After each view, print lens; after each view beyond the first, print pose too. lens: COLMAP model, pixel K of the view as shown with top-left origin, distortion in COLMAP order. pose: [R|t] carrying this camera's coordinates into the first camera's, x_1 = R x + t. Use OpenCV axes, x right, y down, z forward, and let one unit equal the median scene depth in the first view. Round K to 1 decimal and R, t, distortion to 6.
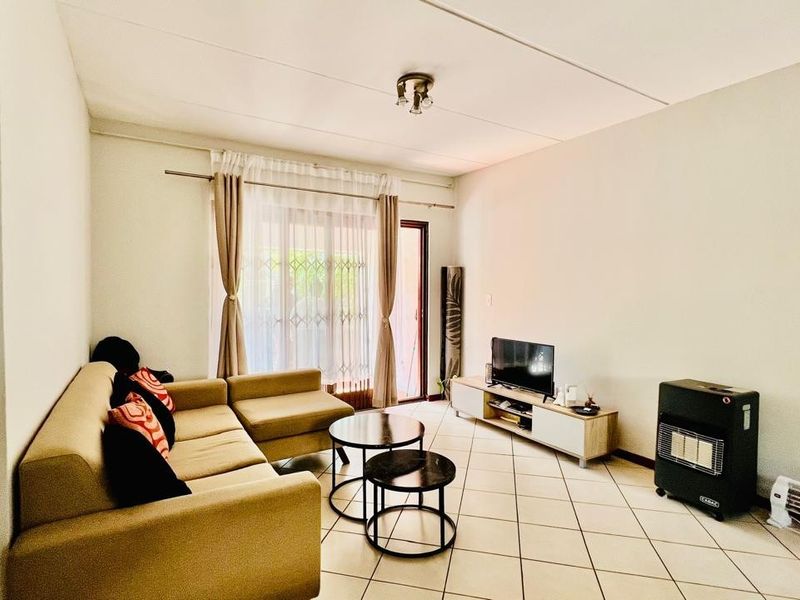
lens RADIAL K [[426.8, 0, 400.0], [0, 426.8, 300.0], [0, 0, 1]] dist [0.006749, -0.000028]
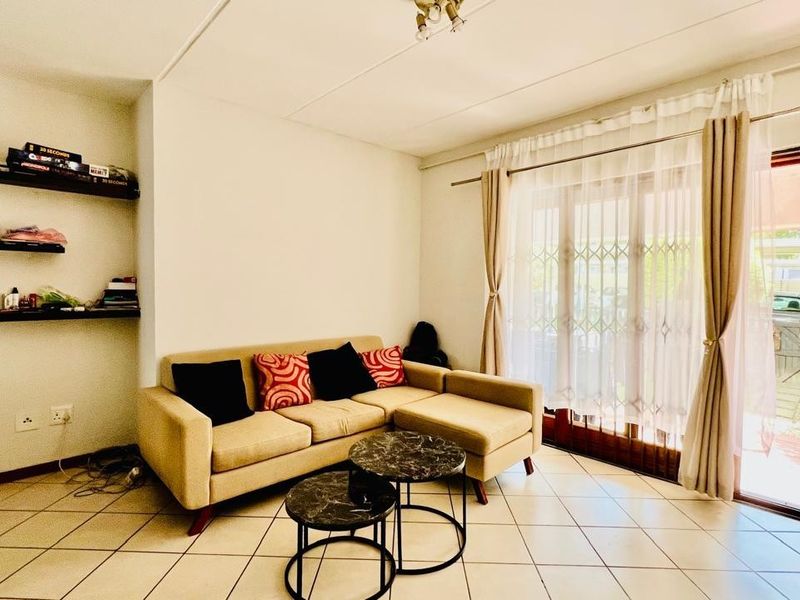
lens RADIAL K [[426.8, 0, 400.0], [0, 426.8, 300.0], [0, 0, 1]] dist [0.006749, -0.000028]
pose [[0.198948, 0.039459, -0.979215, 0.494099], [-0.032377, 0.998908, 0.033675, -0.016589], [0.979475, 0.025005, 0.200009, 0.541916]]
